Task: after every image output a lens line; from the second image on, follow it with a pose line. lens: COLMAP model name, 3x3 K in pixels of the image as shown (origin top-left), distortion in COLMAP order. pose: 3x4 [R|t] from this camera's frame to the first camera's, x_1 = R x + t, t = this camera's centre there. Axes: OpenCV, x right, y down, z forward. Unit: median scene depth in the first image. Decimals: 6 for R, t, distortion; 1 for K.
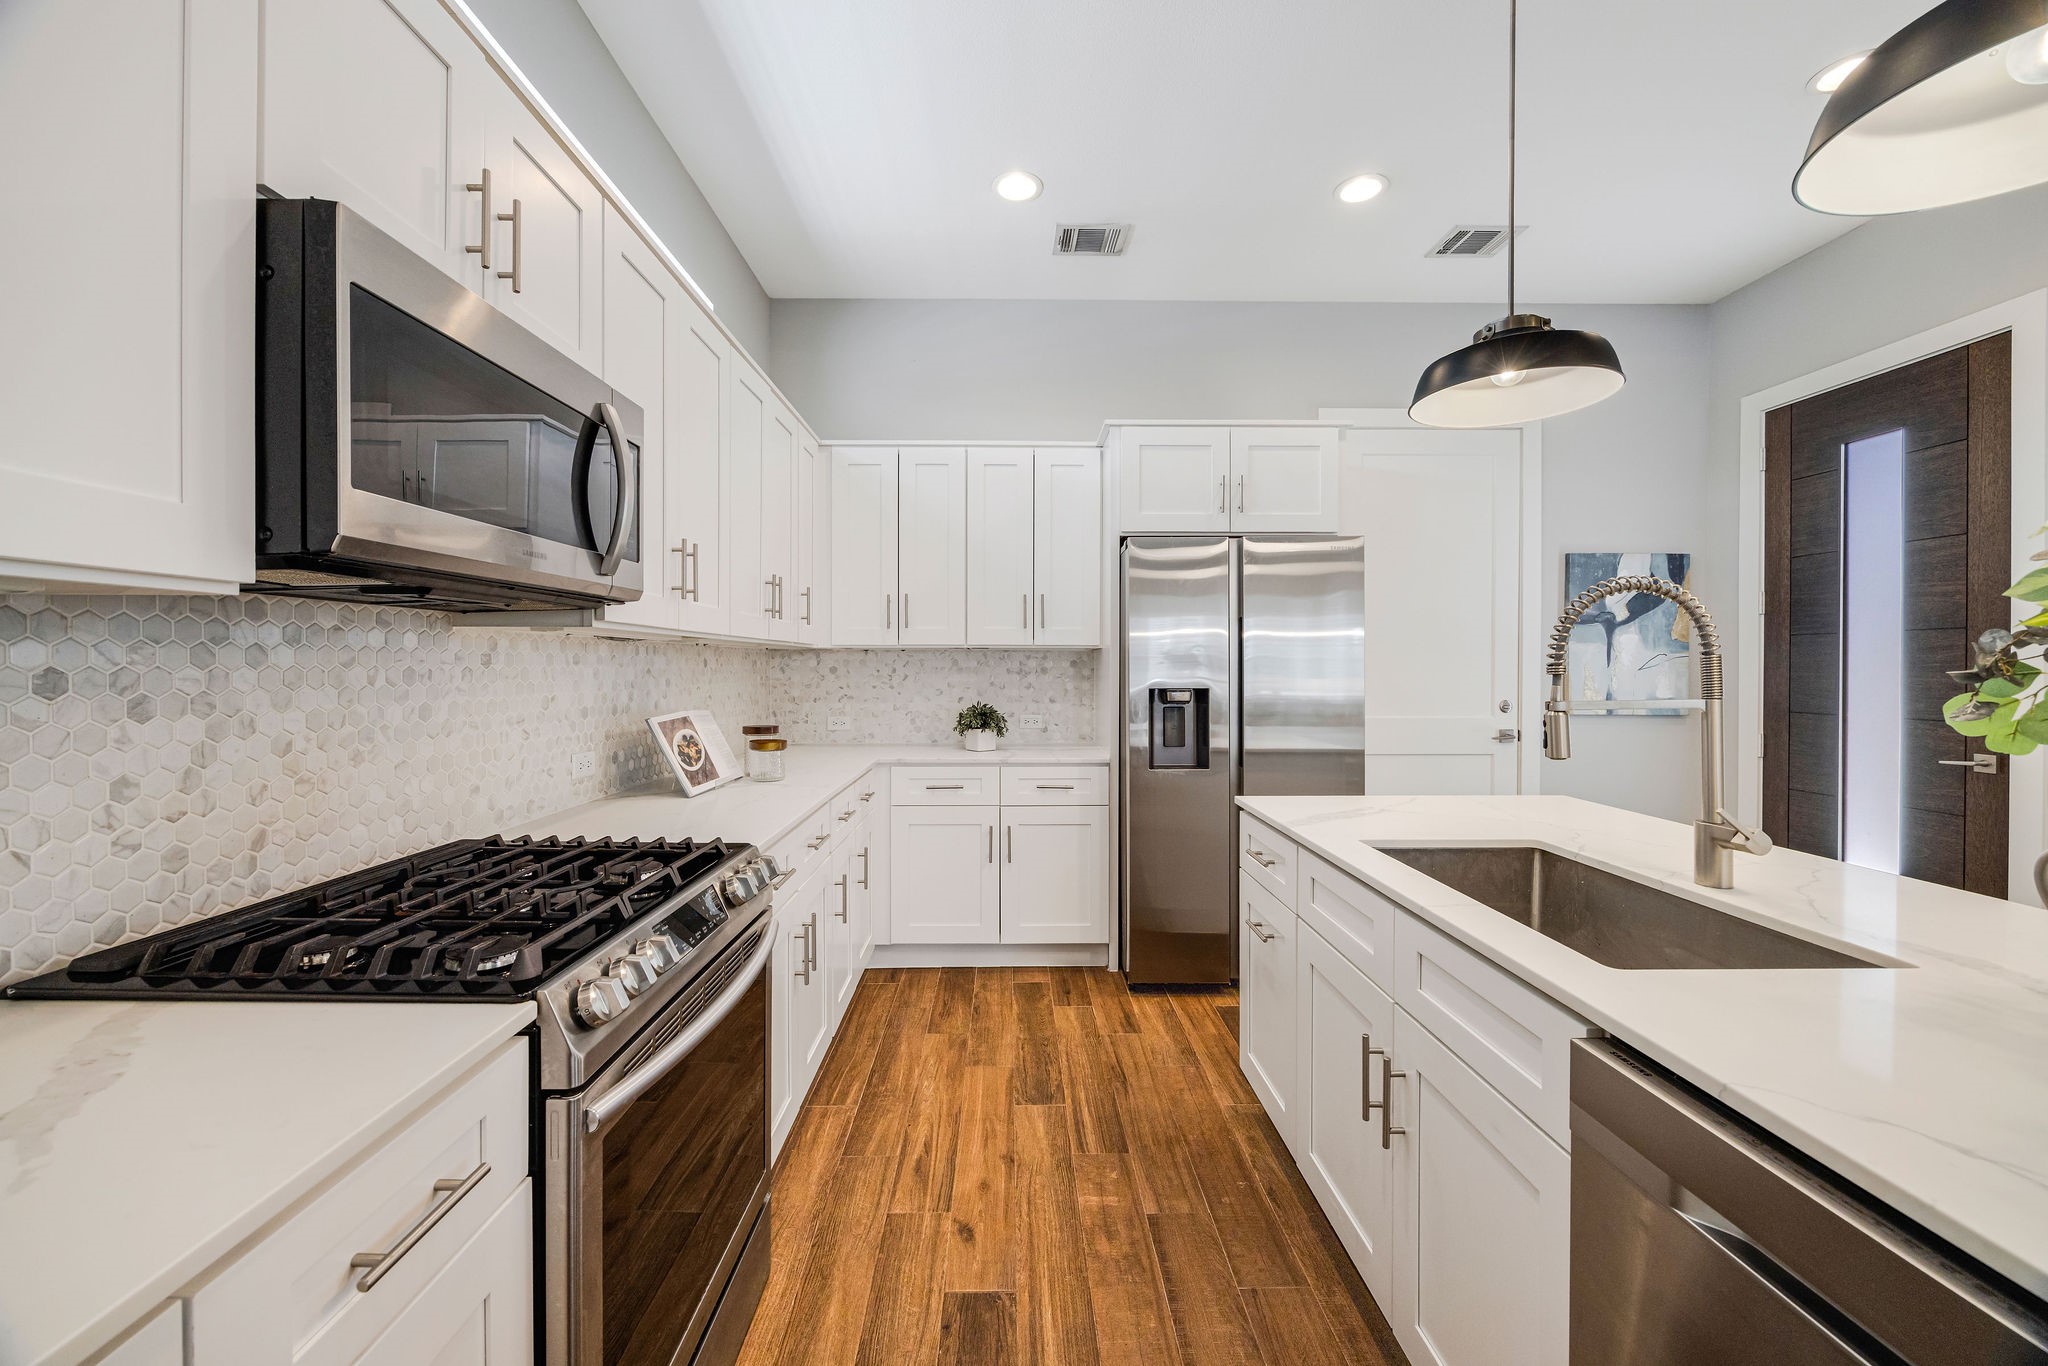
lens RADIAL K [[796.2, 0, 1023.7], [0, 796.2, 675.5], [0, 0, 1]] dist [-0.009430, 0.000534]
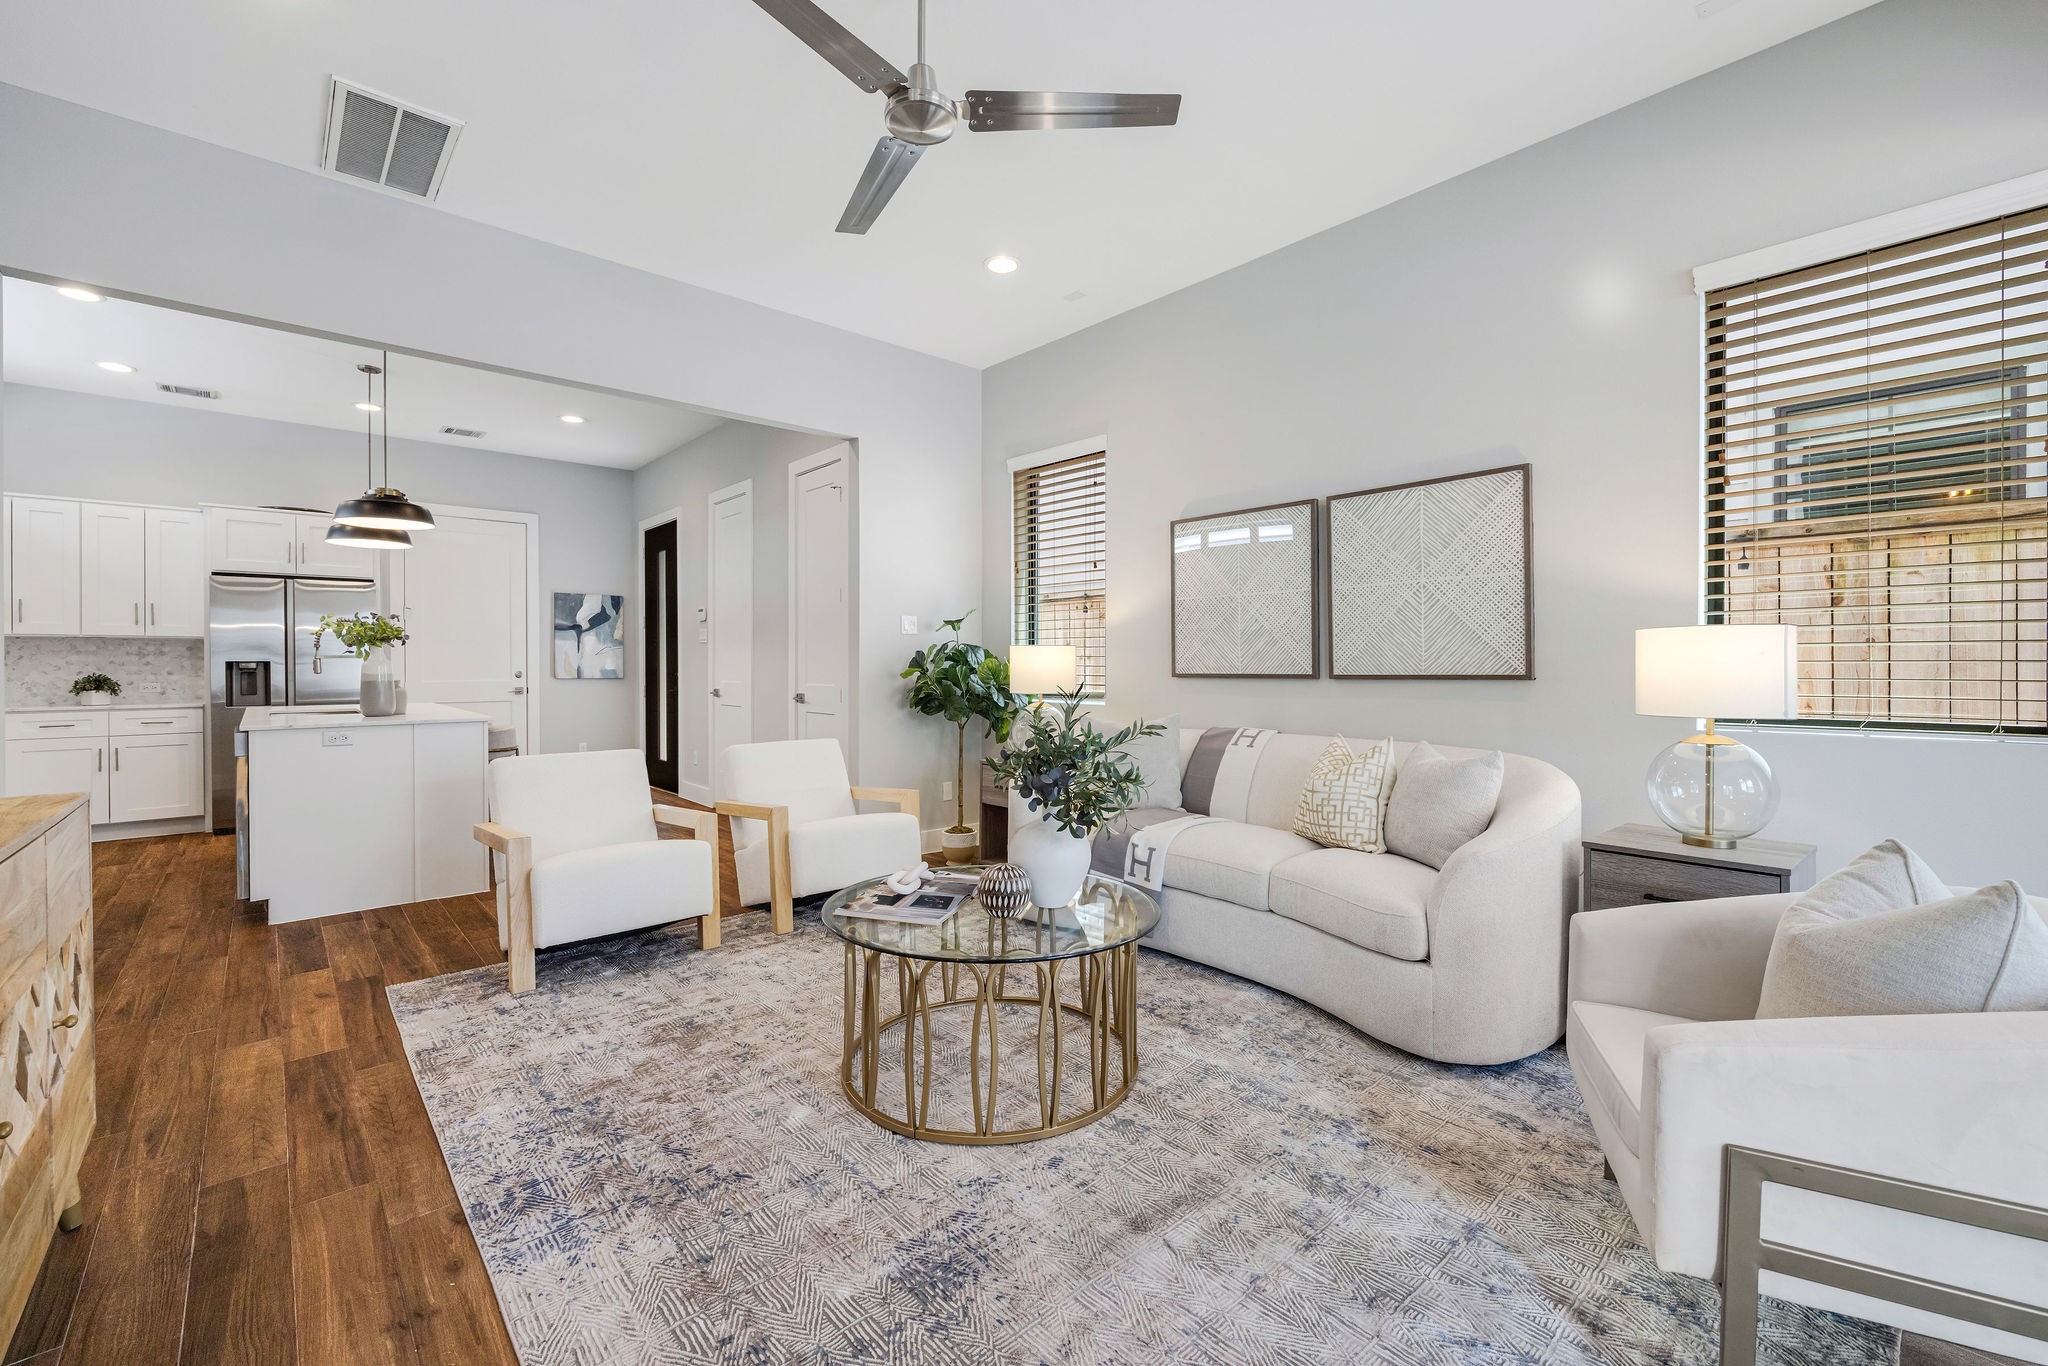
lens RADIAL K [[839.4, 0, 1006.6], [0, 839.4, 670.1], [0, 0, 1]] dist [0.003574, -0.000837]
pose [[0.761606, -0.007482, 0.647997, 0.240336], [0.010245, 0.999947, -0.000494, 0.048926], [-0.647959, 0.007015, 0.761643, -1.409605]]
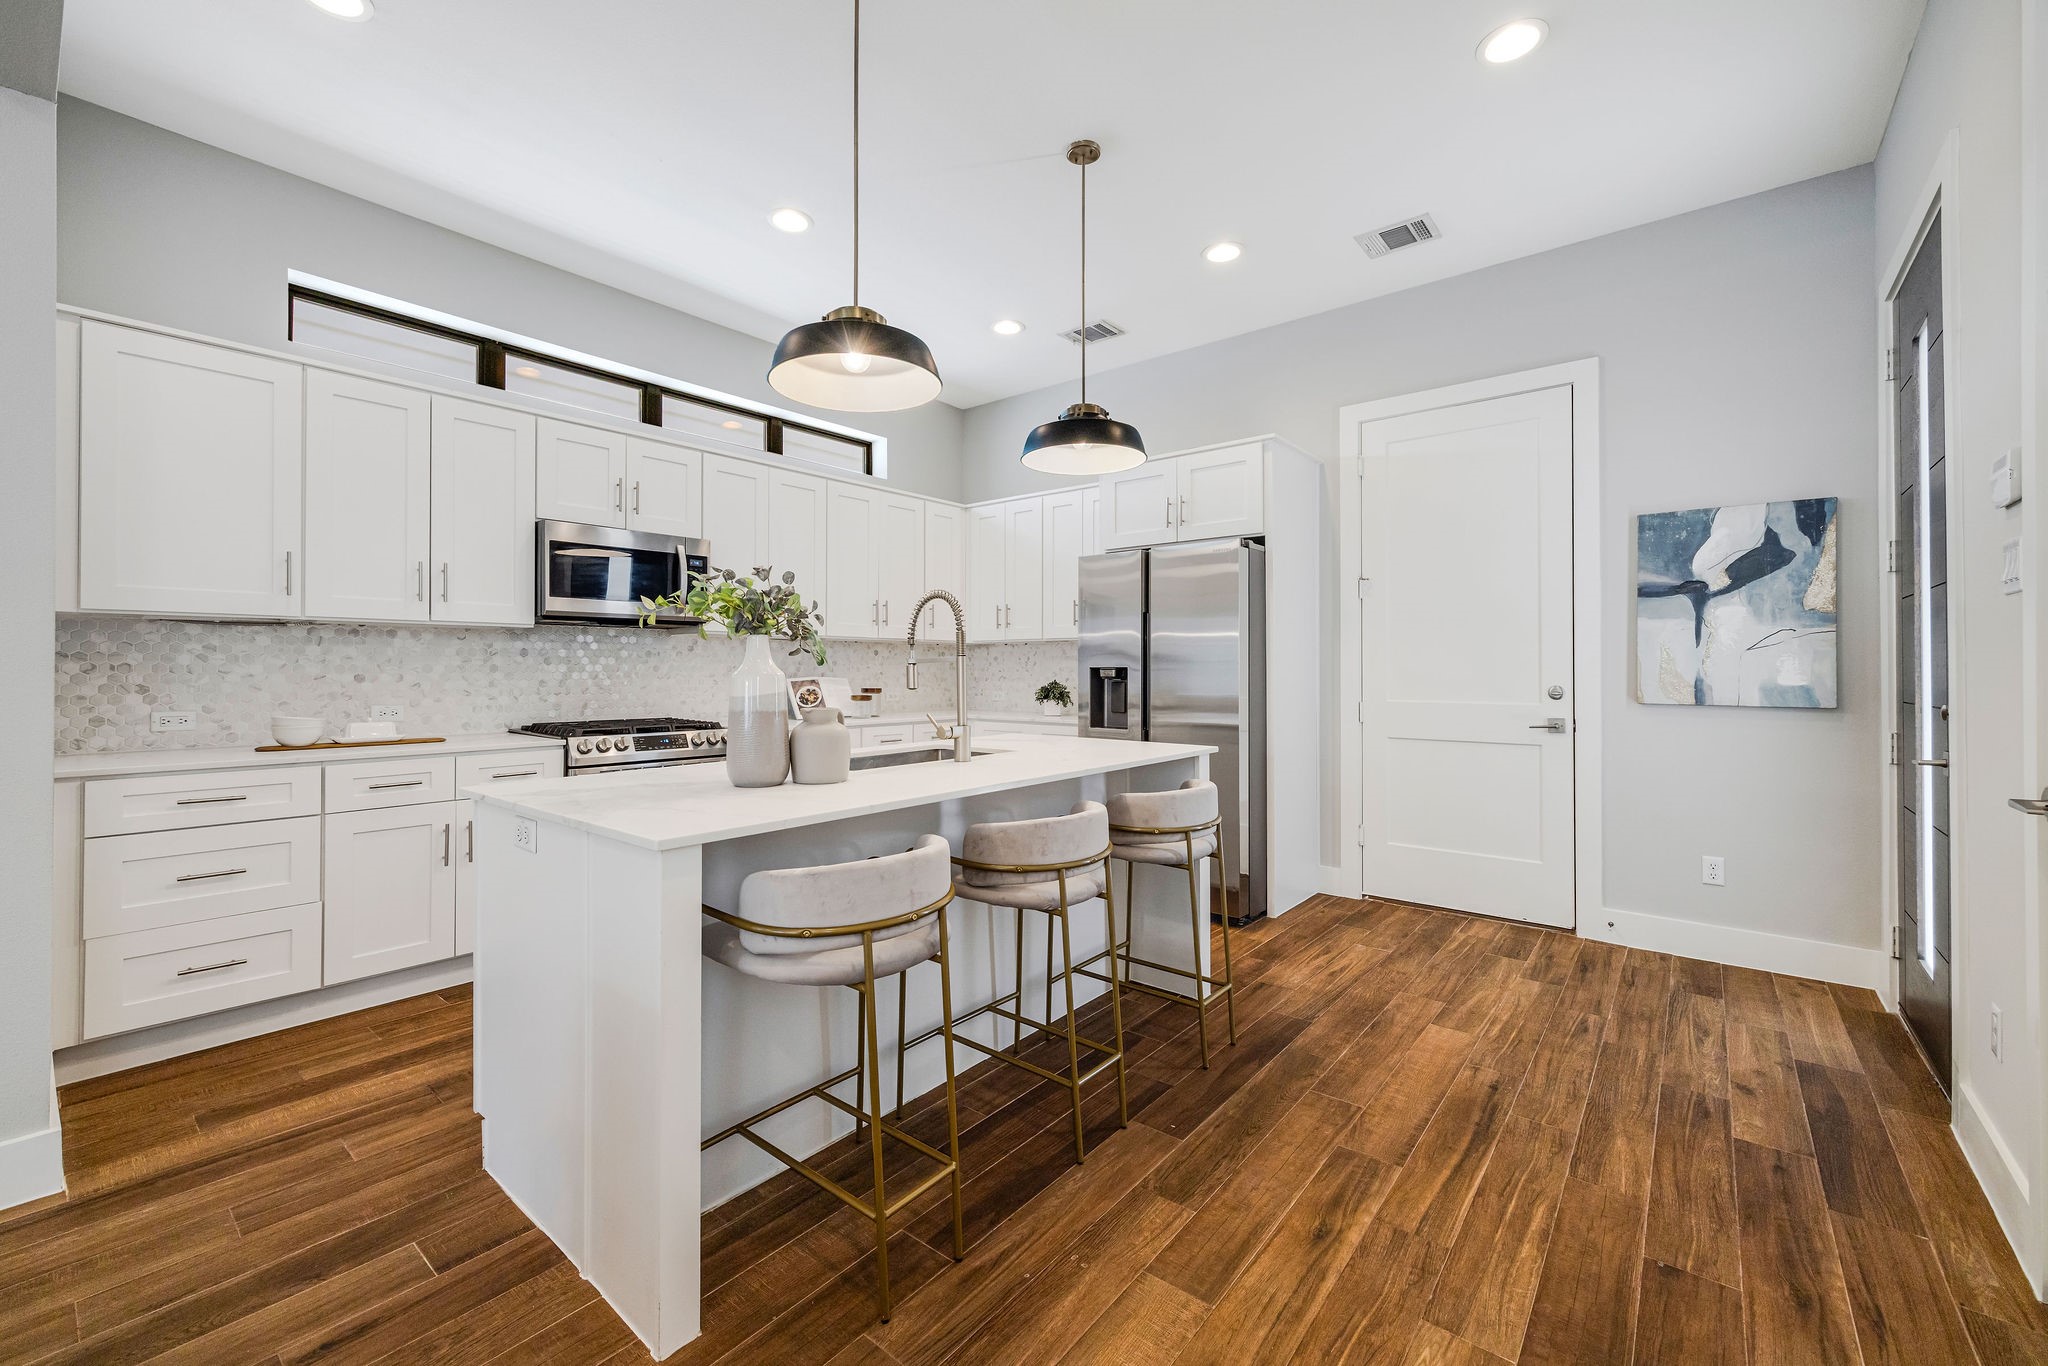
lens RADIAL K [[839.4, 0, 1013.3], [0, 839.4, 662.6], [0, 0, 1]] dist [0.003574, -0.000837]
pose [[0.758718, -0.005519, -0.651396, 0.884311], [-0.008228, 0.999803, -0.018054, 0.031154], [0.651367, 0.019057, 0.758523, -0.146071]]
